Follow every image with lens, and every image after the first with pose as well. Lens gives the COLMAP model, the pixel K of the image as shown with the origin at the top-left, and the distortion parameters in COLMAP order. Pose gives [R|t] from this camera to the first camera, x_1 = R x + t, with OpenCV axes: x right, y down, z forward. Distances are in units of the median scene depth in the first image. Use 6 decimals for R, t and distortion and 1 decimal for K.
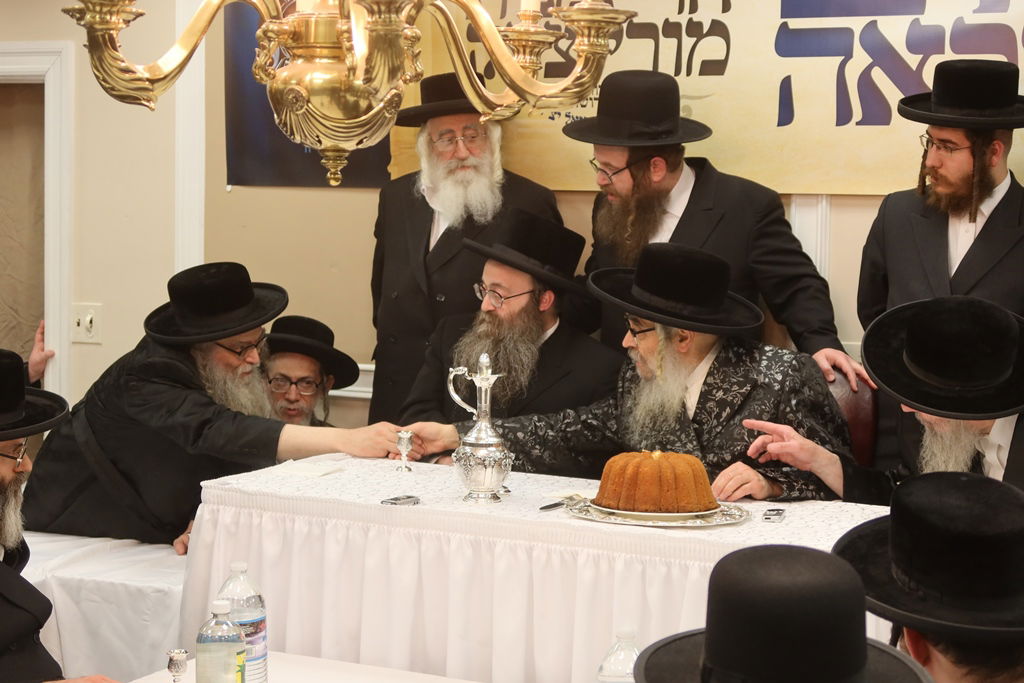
lens RADIAL K [[1900.5, 0, 507.6], [0, 1900.5, 314.9], [0, 0, 1]] dist [0.002158, 0.000000]
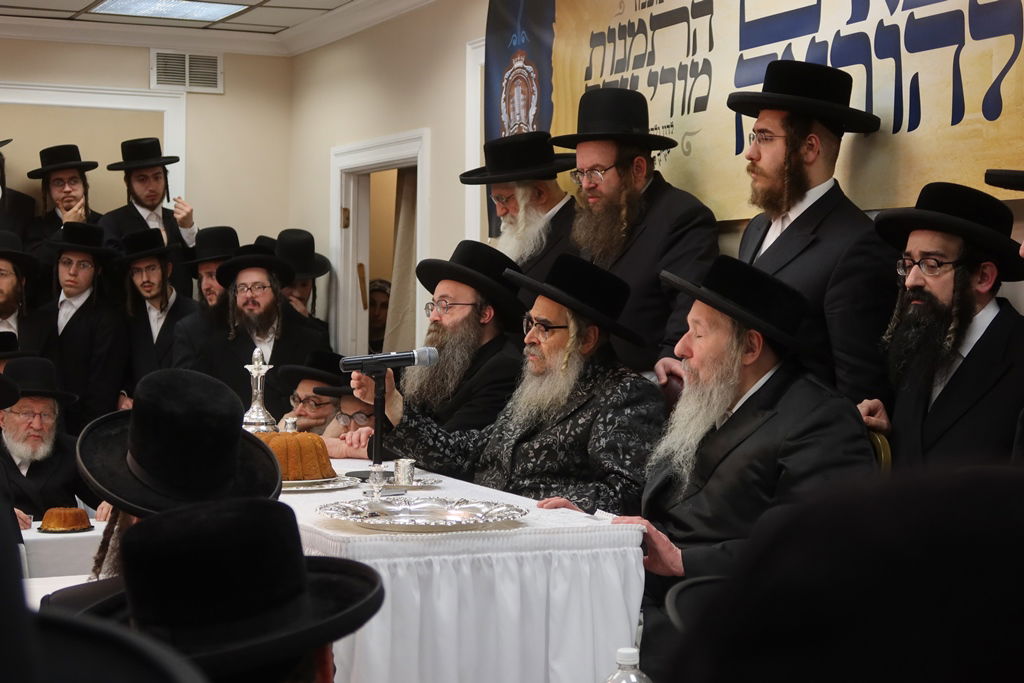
lens RADIAL K [[1721.8, 0, 511.8], [0, 1721.8, 332.2], [0, 0, 1]] dist [0.007479, 0.000000]
pose [[0.771055, 0.001352, -0.636767, 0.828097], [-0.032361, 0.998789, -0.037065, 0.046259], [0.635946, 0.049186, 0.770165, 0.261853]]
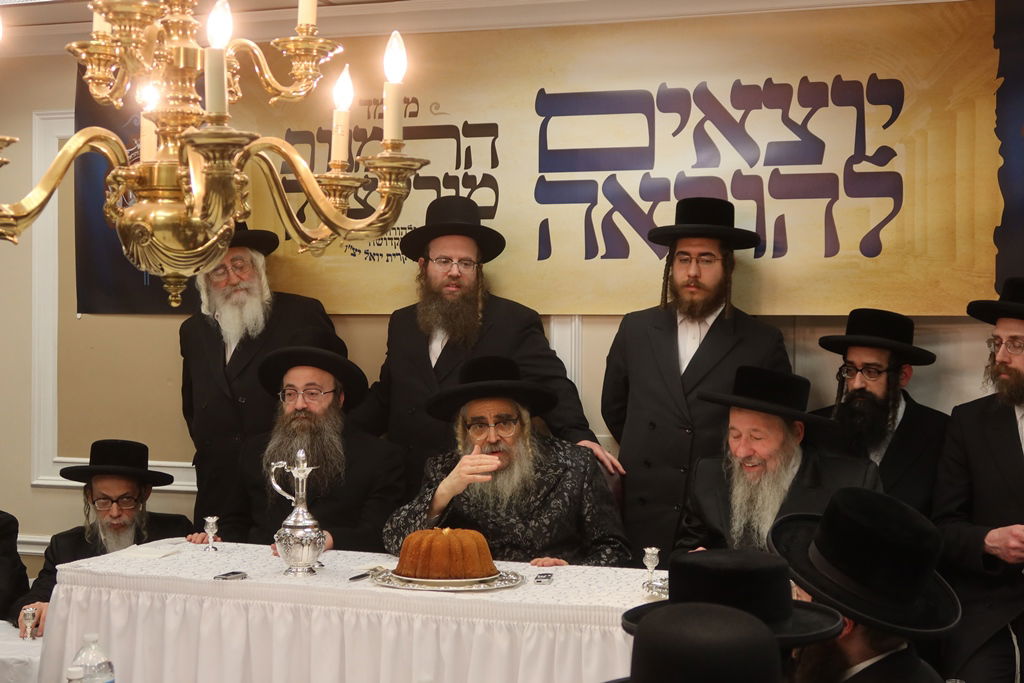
lens RADIAL K [[1555.4, 0, 503.6], [0, 1555.4, 322.7], [0, 0, 1]] dist [0.011268, 0.000000]
pose [[0.992396, -0.011108, 0.122580, -0.004802], [0.018771, 0.997928, -0.061541, 0.003405], [-0.121643, 0.063374, 0.990549, 0.012583]]
